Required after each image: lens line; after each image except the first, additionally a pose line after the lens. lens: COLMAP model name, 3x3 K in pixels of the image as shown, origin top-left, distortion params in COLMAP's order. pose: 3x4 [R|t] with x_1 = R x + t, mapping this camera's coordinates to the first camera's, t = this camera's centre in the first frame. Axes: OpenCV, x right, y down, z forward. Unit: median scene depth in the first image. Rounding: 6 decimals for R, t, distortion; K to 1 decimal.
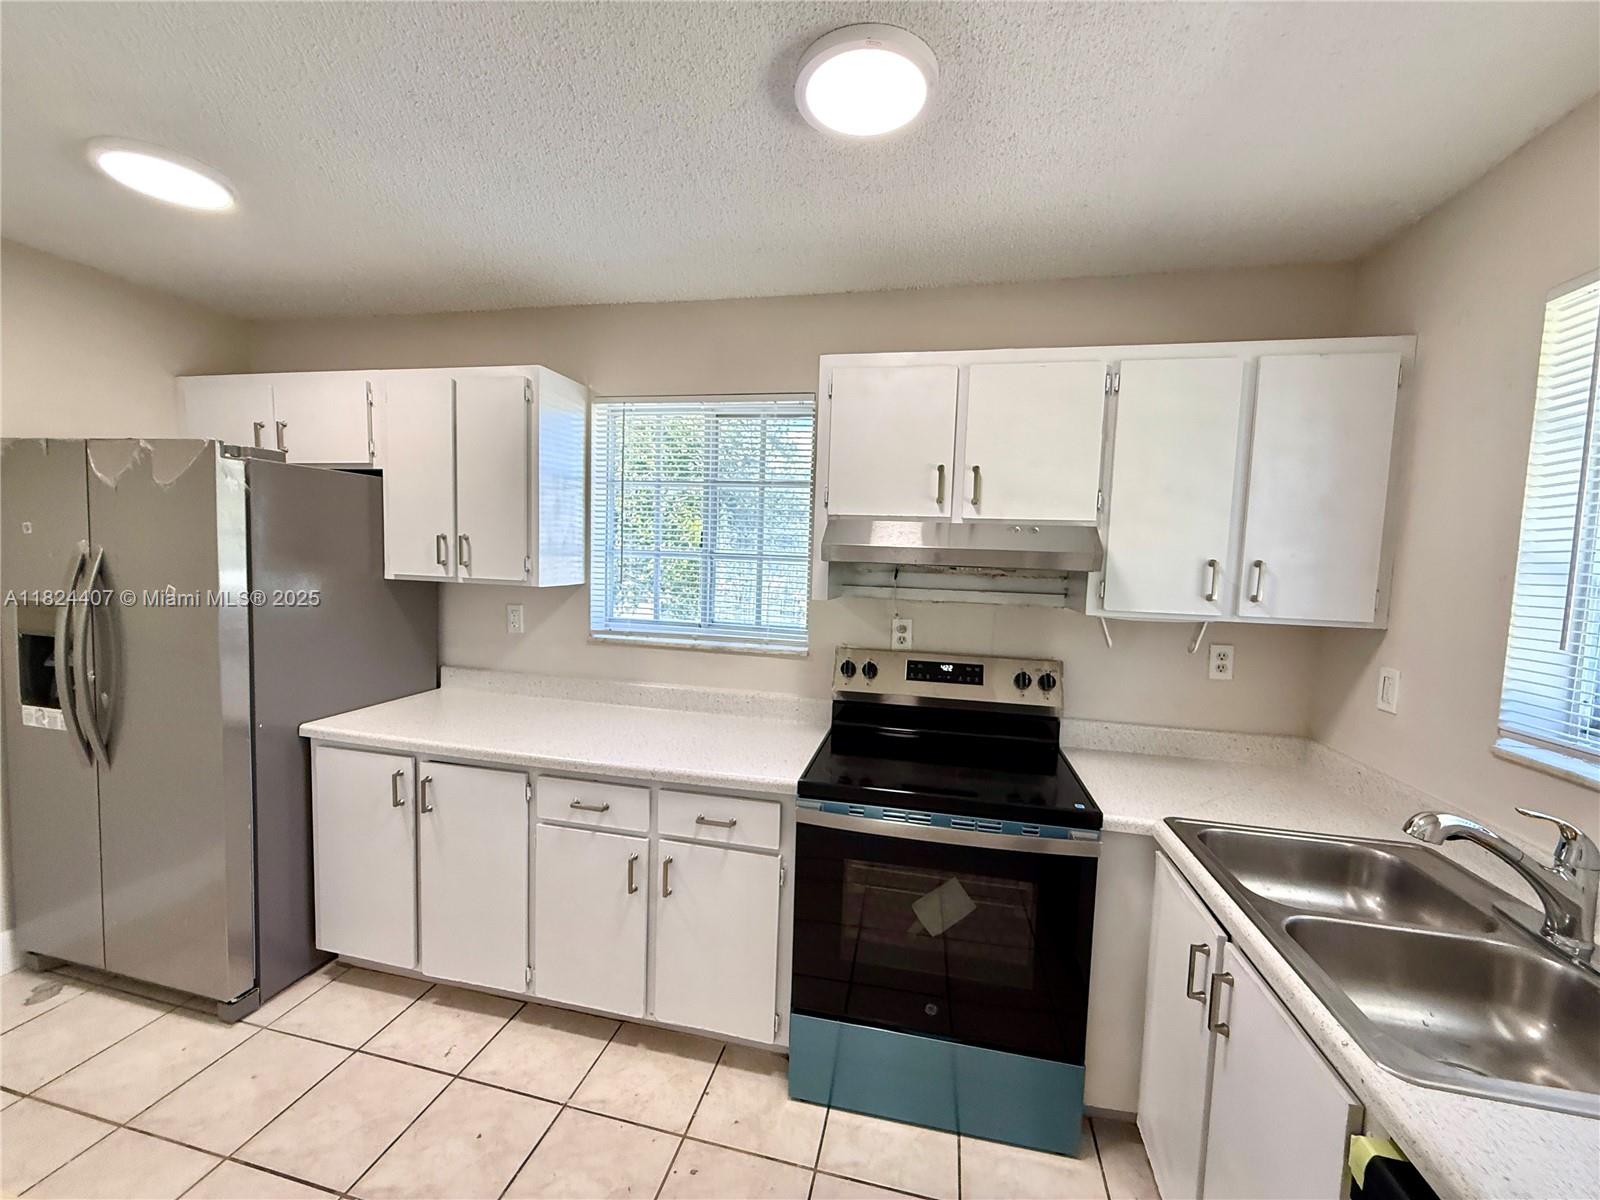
lens RADIAL K [[638.8, 0, 797.4], [0, 638.8, 601.1], [0, 0, 1]] dist [0.002783, -0.000010]
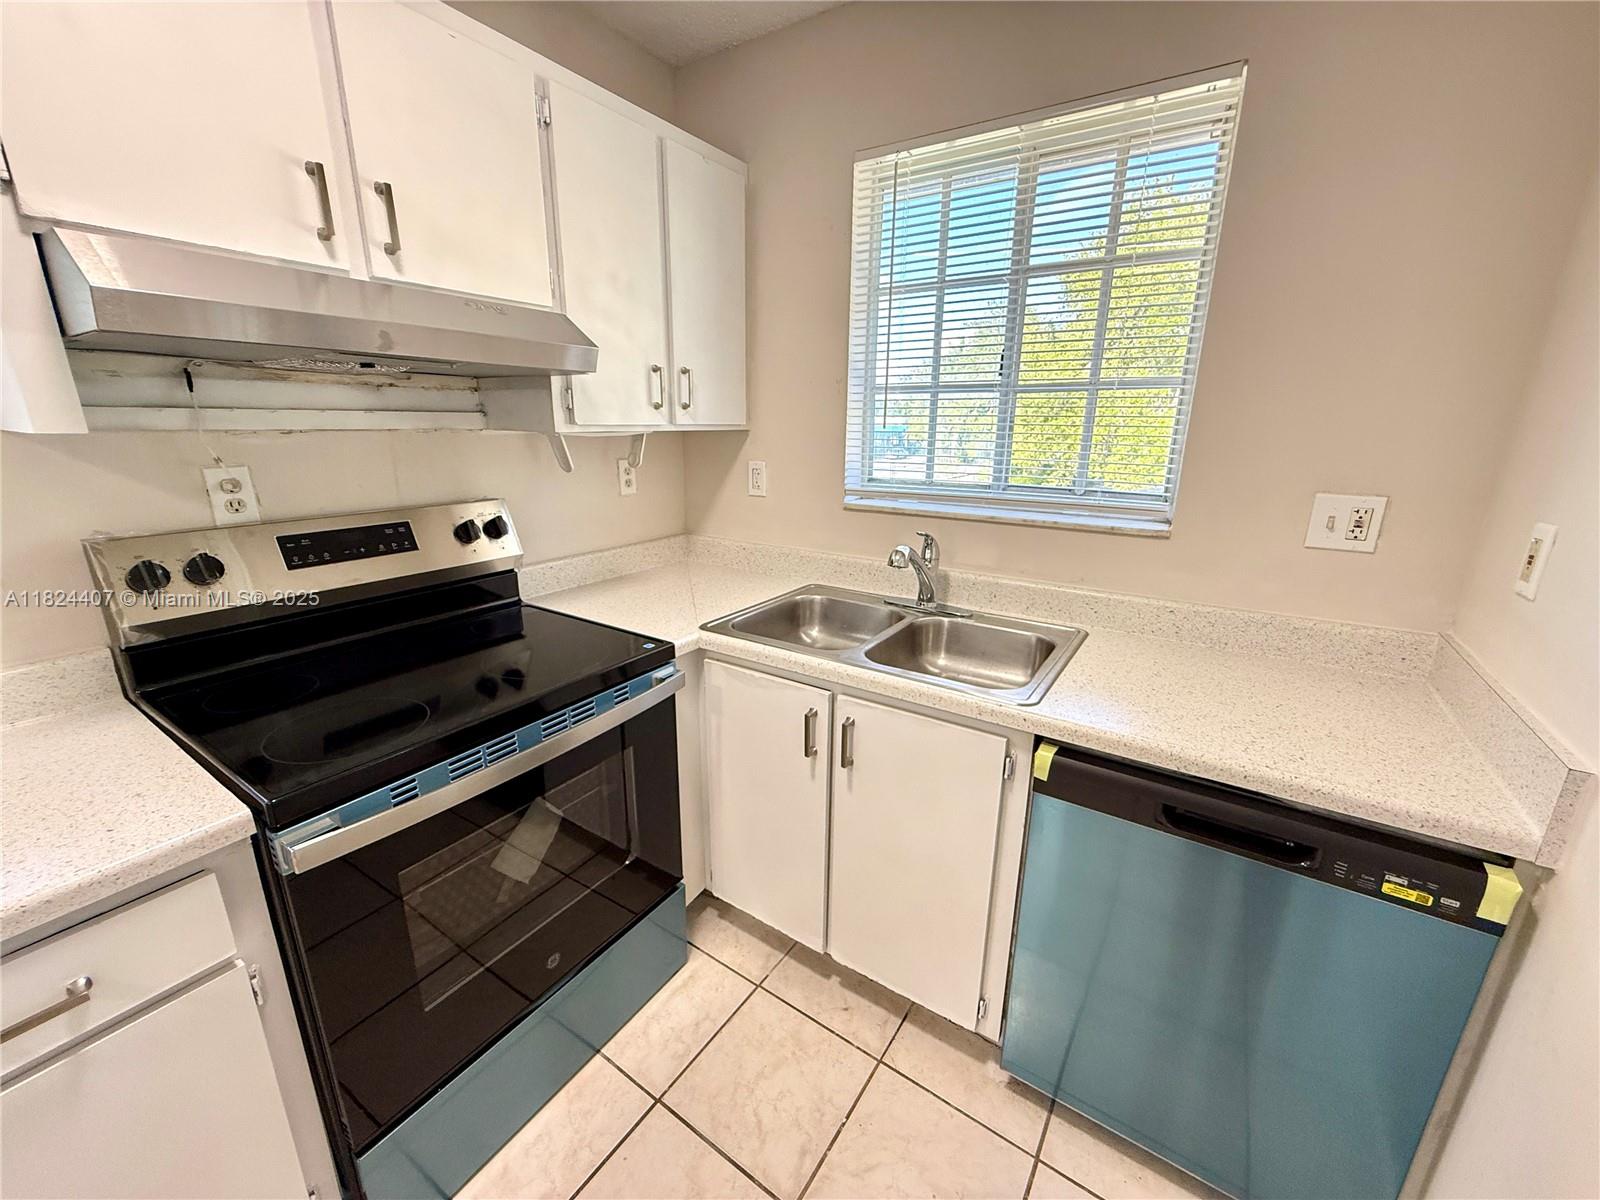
lens RADIAL K [[638.8, 0, 797.5], [0, 638.8, 602.0], [0, 0, 1]] dist [0.002783, -0.000010]
pose [[0.357854, -0.285173, 0.889167, -0.220921], [0.066046, 0.957570, 0.280530, 0.020179], [-0.931439, -0.041663, 0.361505, 0.405479]]
